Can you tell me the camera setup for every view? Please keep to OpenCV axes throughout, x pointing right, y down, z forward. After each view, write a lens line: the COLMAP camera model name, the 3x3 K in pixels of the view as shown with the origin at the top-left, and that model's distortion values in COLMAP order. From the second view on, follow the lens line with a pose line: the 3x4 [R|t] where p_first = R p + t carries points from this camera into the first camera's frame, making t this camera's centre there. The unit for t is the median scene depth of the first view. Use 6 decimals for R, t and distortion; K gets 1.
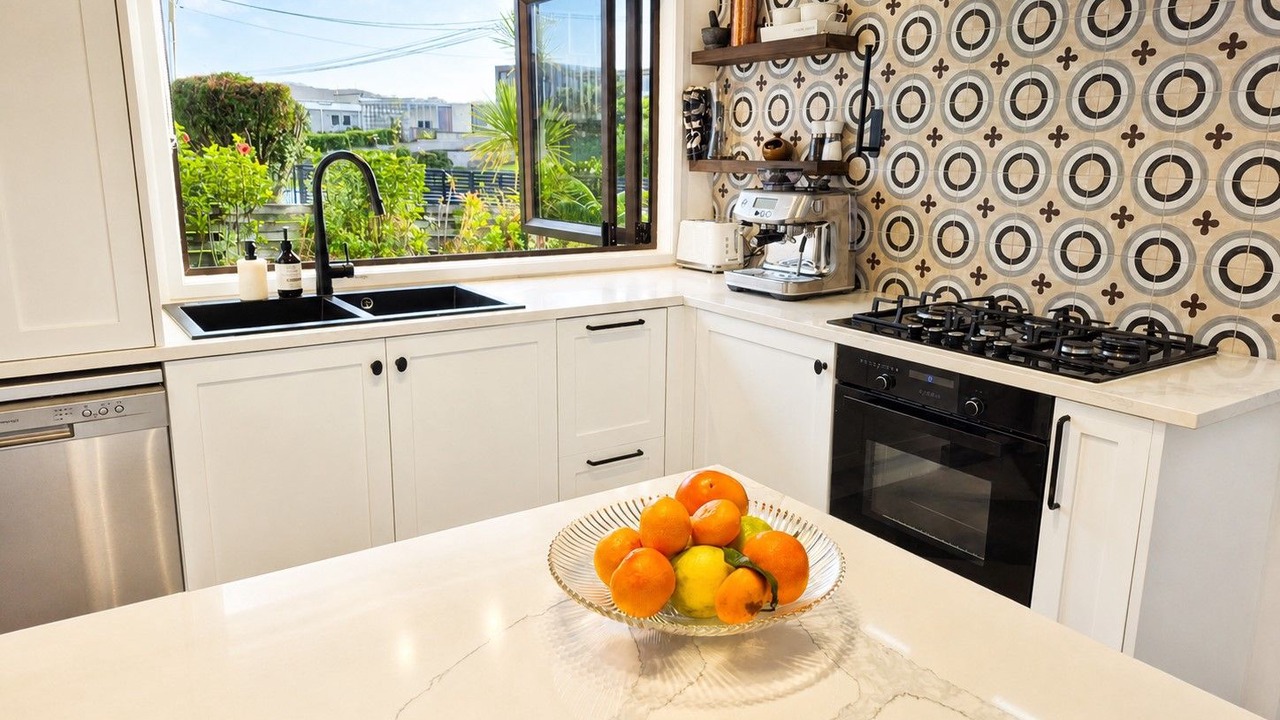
lens RADIAL K [[913.3, 0, 644.1], [0, 913.3, 365.5], [0, 0, 1]] dist [0.047860, -0.035782]
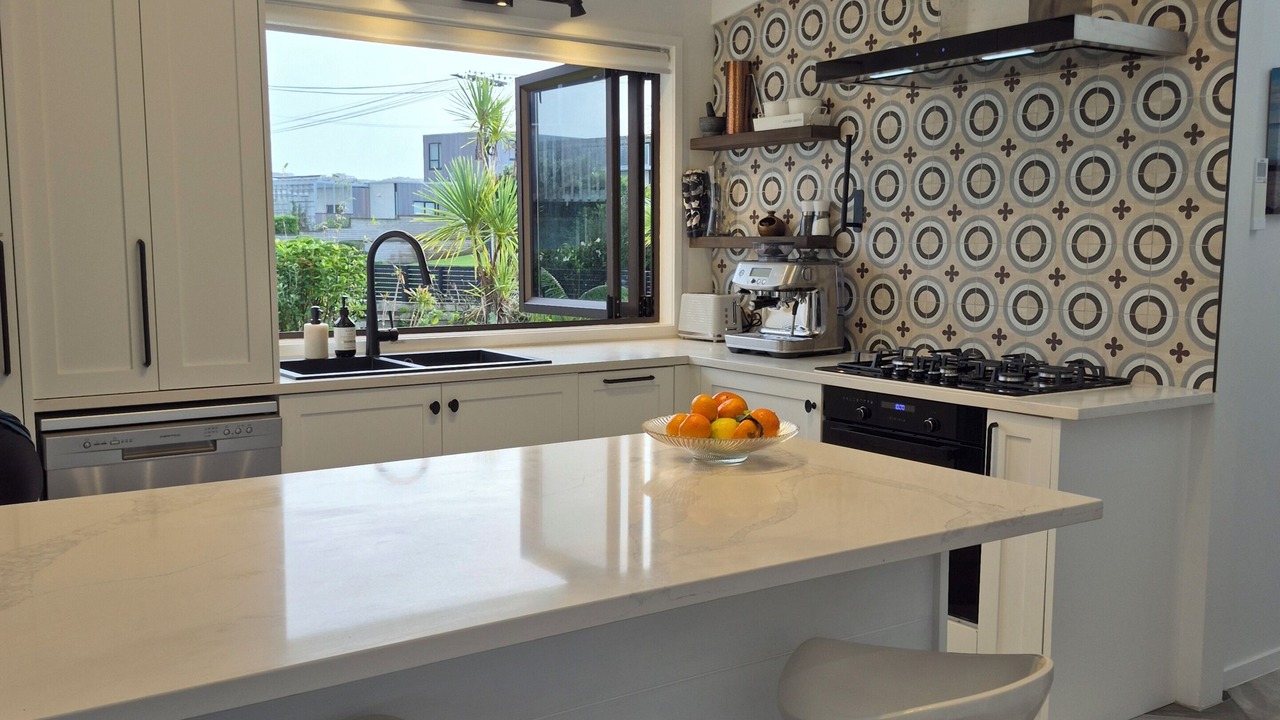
lens RADIAL K [[1171.3, 0, 622.8], [0, 1171.3, 400.5], [0, 0, 1]] dist [0.064125, -0.054070]
pose [[0.999928, -0.010462, 0.005795, -0.049897], [0.010960, 0.995525, -0.093859, 0.119805], [-0.004787, 0.093916, 0.995569, -0.444866]]
